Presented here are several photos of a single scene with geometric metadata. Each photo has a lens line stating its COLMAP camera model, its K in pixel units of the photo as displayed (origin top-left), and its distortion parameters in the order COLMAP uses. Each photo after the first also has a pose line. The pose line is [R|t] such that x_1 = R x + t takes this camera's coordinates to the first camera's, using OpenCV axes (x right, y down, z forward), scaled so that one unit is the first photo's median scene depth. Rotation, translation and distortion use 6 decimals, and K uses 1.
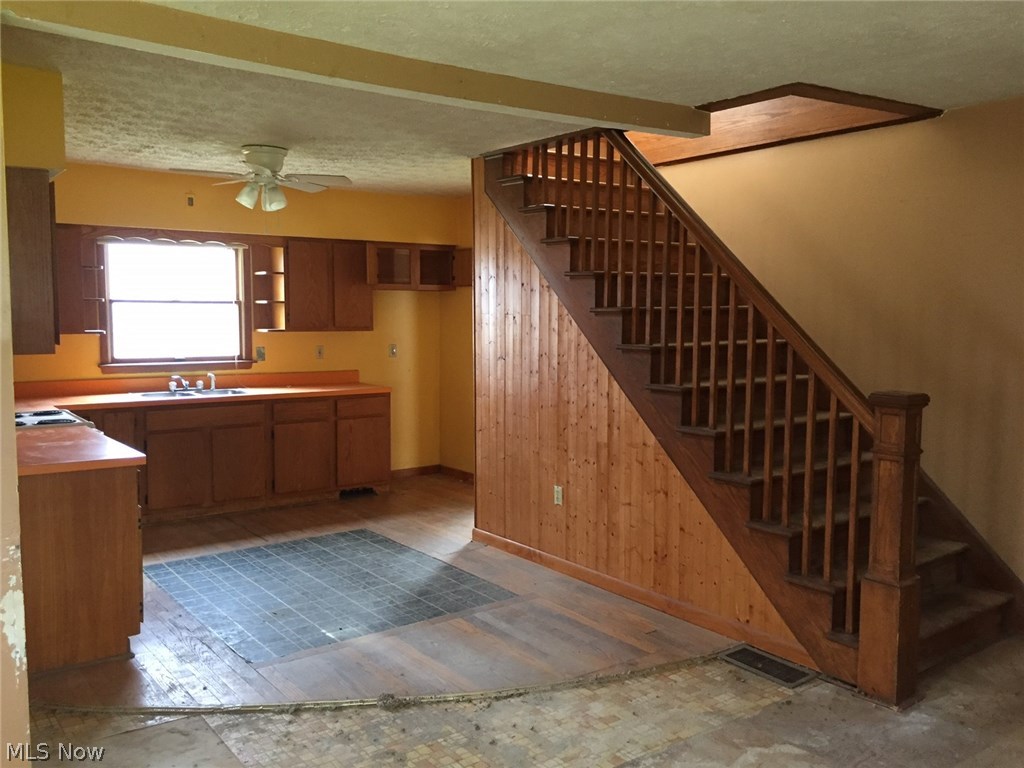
lens RADIAL K [[880.6, 0, 512.0], [0, 880.6, 384.0], [0, 0, 1]] dist [0.071949, -0.094240]
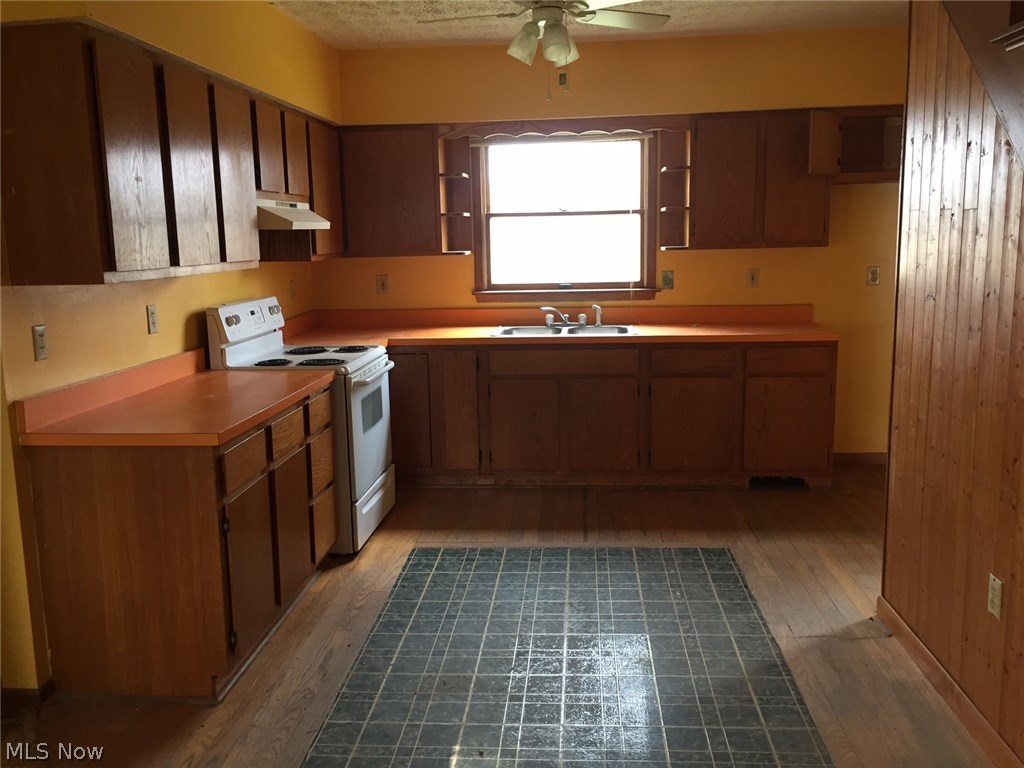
lens RADIAL K [[880.6, 0, 512.0], [0, 880.6, 384.0], [0, 0, 1]] dist [0.071949, -0.094240]
pose [[0.756821, 0.089541, -0.647461, 0.120909], [-0.029994, 0.994286, 0.102445, -0.020822], [0.652934, -0.058113, 0.755182, 0.374155]]
